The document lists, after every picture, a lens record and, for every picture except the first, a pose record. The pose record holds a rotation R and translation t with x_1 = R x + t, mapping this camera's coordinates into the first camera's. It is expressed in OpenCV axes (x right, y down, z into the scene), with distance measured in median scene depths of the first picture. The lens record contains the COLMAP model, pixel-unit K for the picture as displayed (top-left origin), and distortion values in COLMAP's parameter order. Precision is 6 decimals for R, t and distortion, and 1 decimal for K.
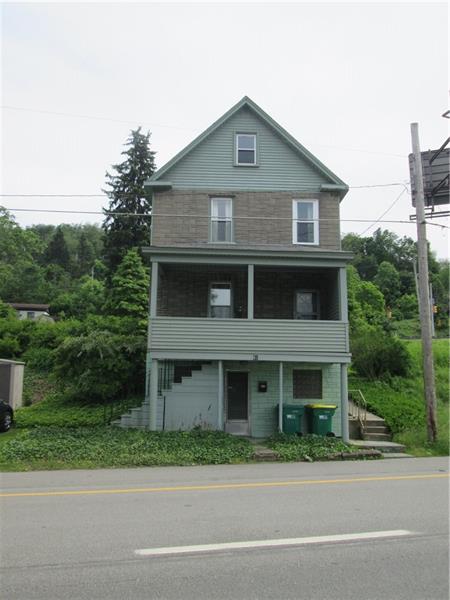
lens RADIAL K [[495.6, 0, 224.8], [0, 495.6, 301.6], [0, 0, 1]] dist [-0.029028, -0.014223]
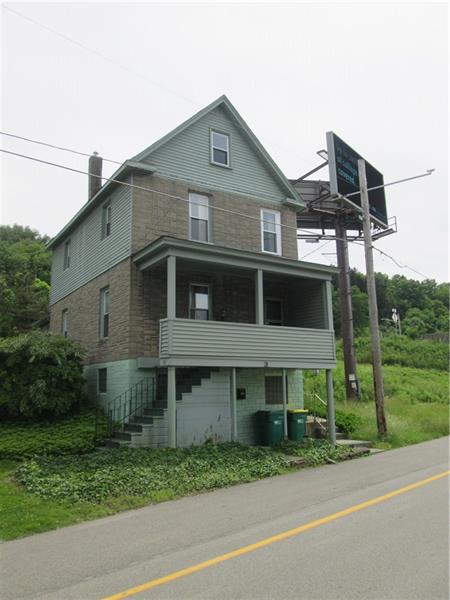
lens RADIAL K [[495.6, 0, 225.3], [0, 495.6, 297.8], [0, 0, 1]] dist [-0.029028, -0.014223]
pose [[0.854093, 0.067059, 0.515779, -0.460883], [-0.058148, 0.997748, -0.033434, 0.016490], [-0.516859, -0.001436, 0.856069, 0.175374]]
